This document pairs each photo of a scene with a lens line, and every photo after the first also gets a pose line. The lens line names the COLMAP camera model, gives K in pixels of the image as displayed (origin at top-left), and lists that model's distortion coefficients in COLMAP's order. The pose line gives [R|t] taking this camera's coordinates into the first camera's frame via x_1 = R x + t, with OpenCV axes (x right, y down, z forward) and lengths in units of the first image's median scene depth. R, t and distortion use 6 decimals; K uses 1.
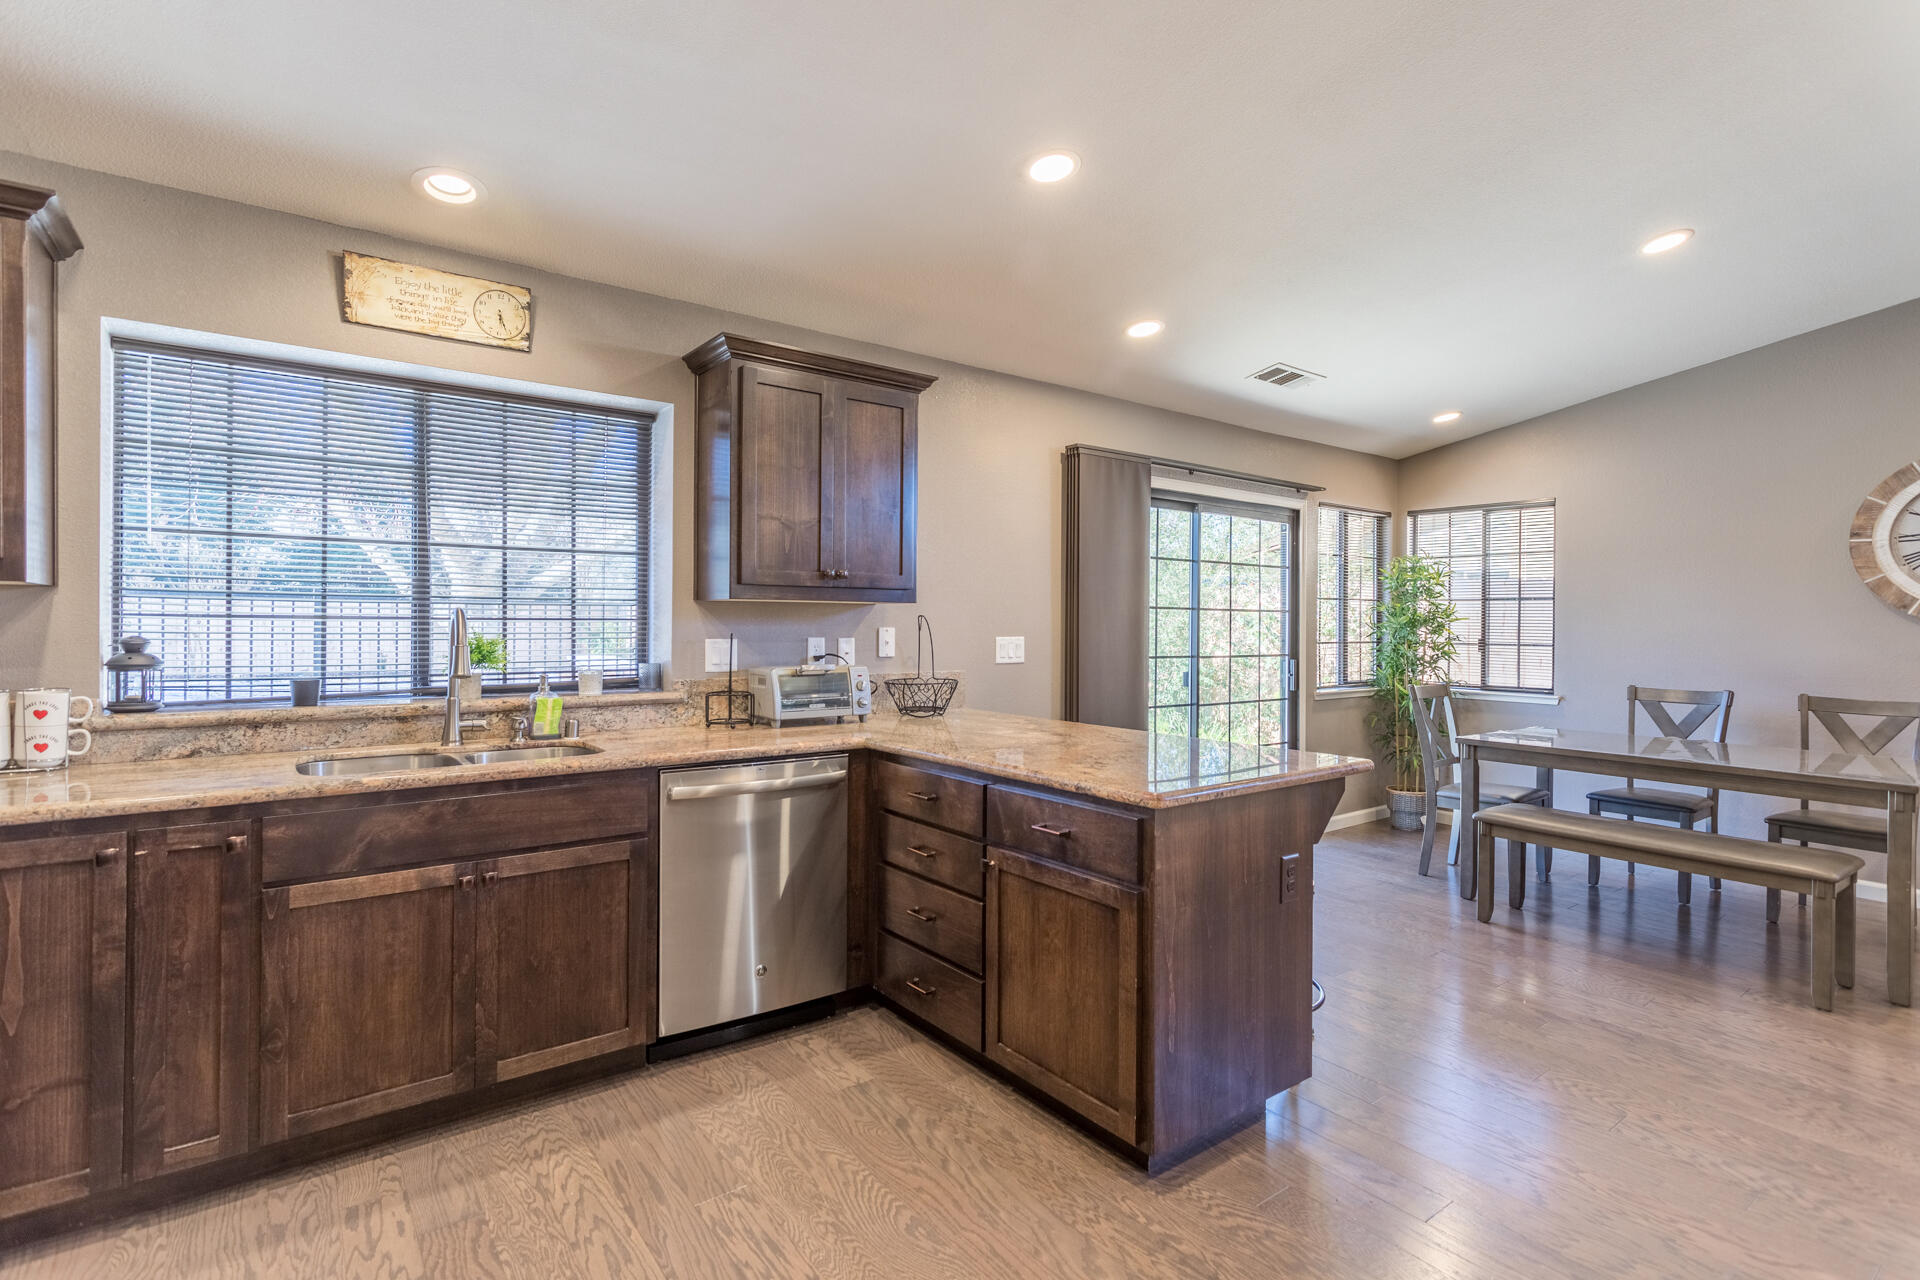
lens RADIAL K [[915.6, 0, 956.4], [0, 915.6, 622.6], [0, 0, 1]] dist [-0.000605, 0.000068]
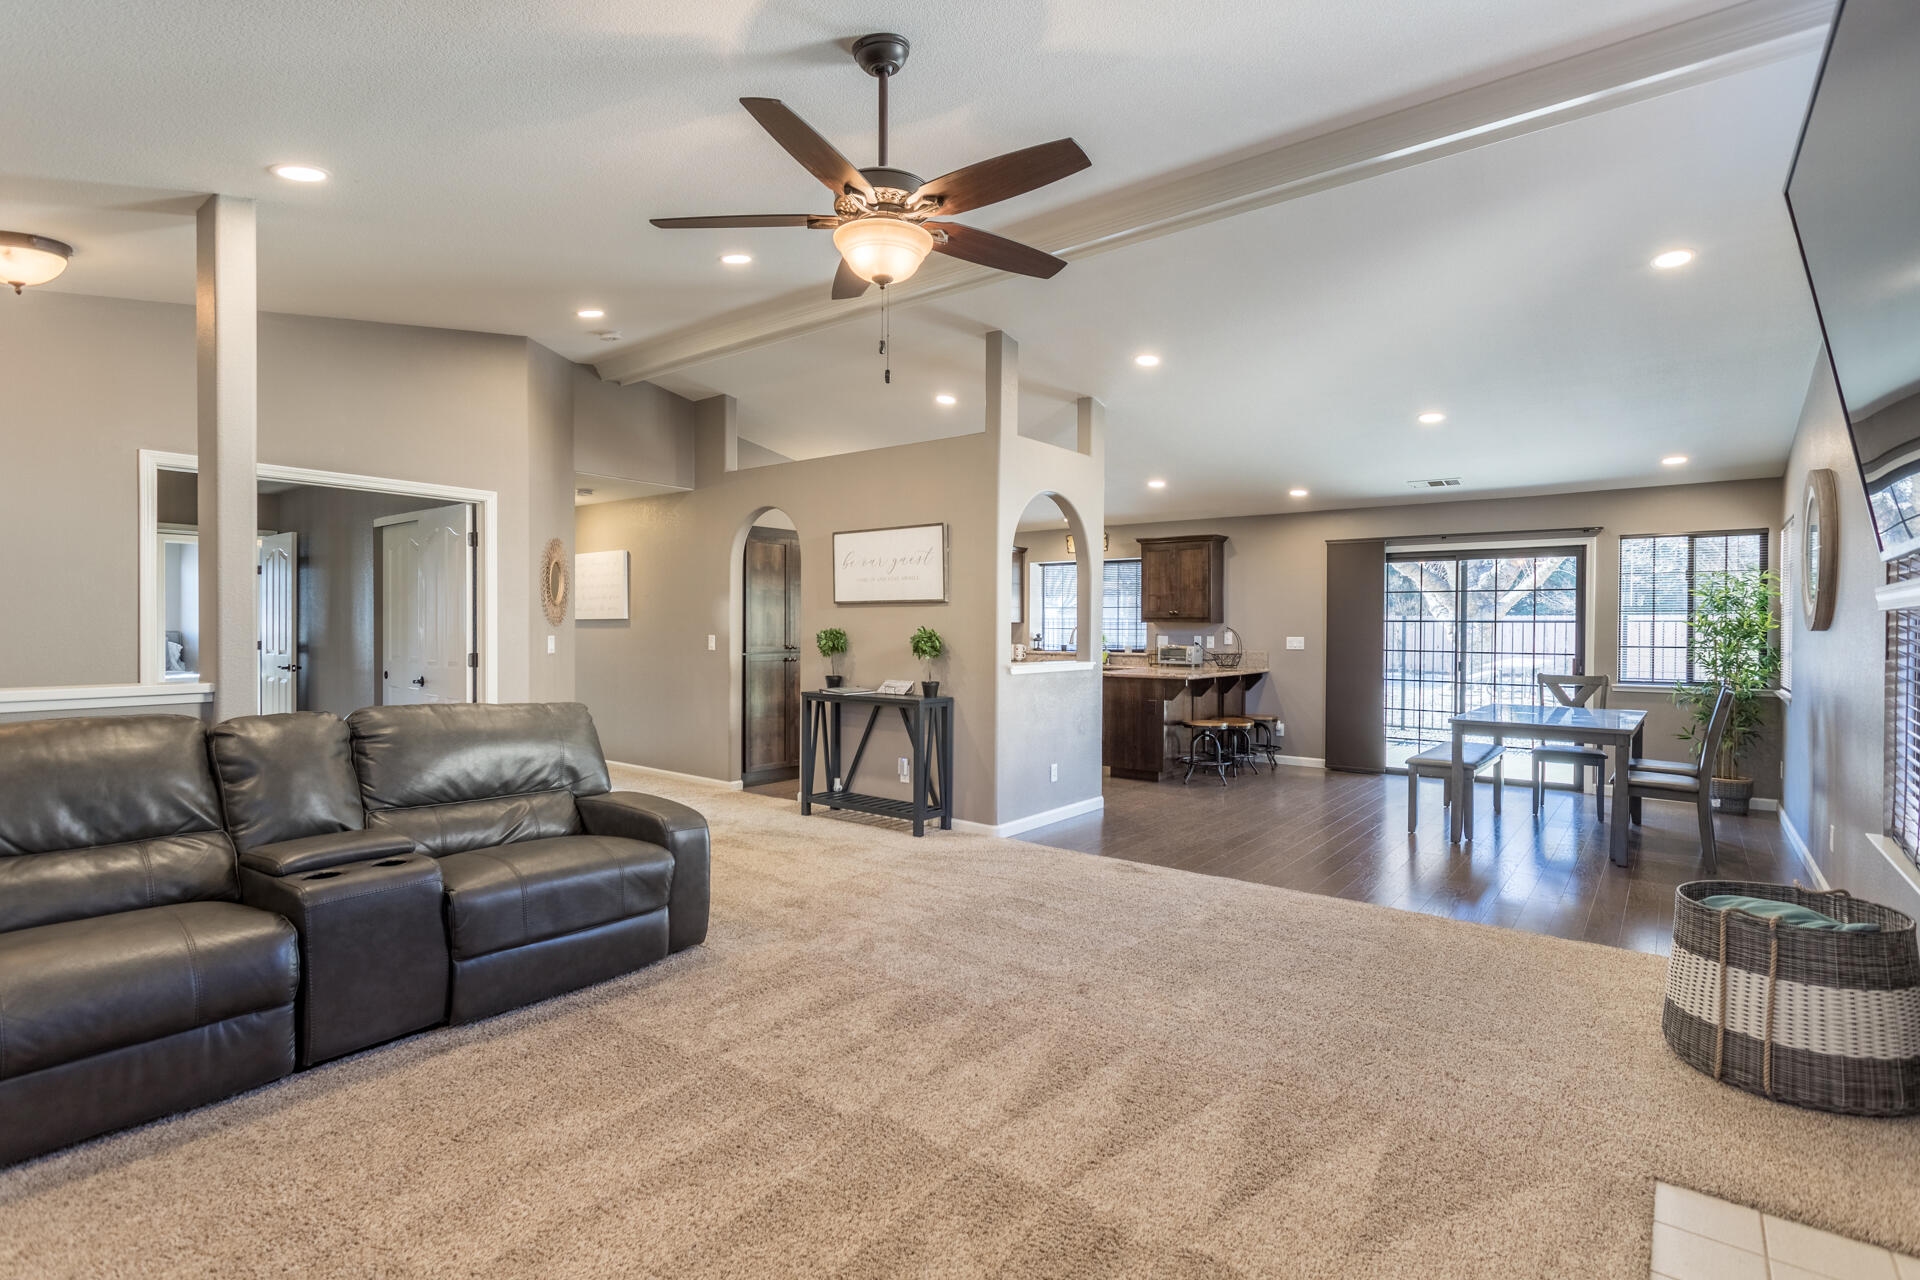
lens RADIAL K [[908.3, 0, 957.0], [0, 908.3, 634.3], [0, 0, 1]] dist [-0.001990, -0.000094]
pose [[0.263295, 0.004212, -0.964706, 1.809581], [0.000078, 0.999990, 0.004387, -0.000120], [0.964715, -0.001230, 0.263292, -0.293902]]
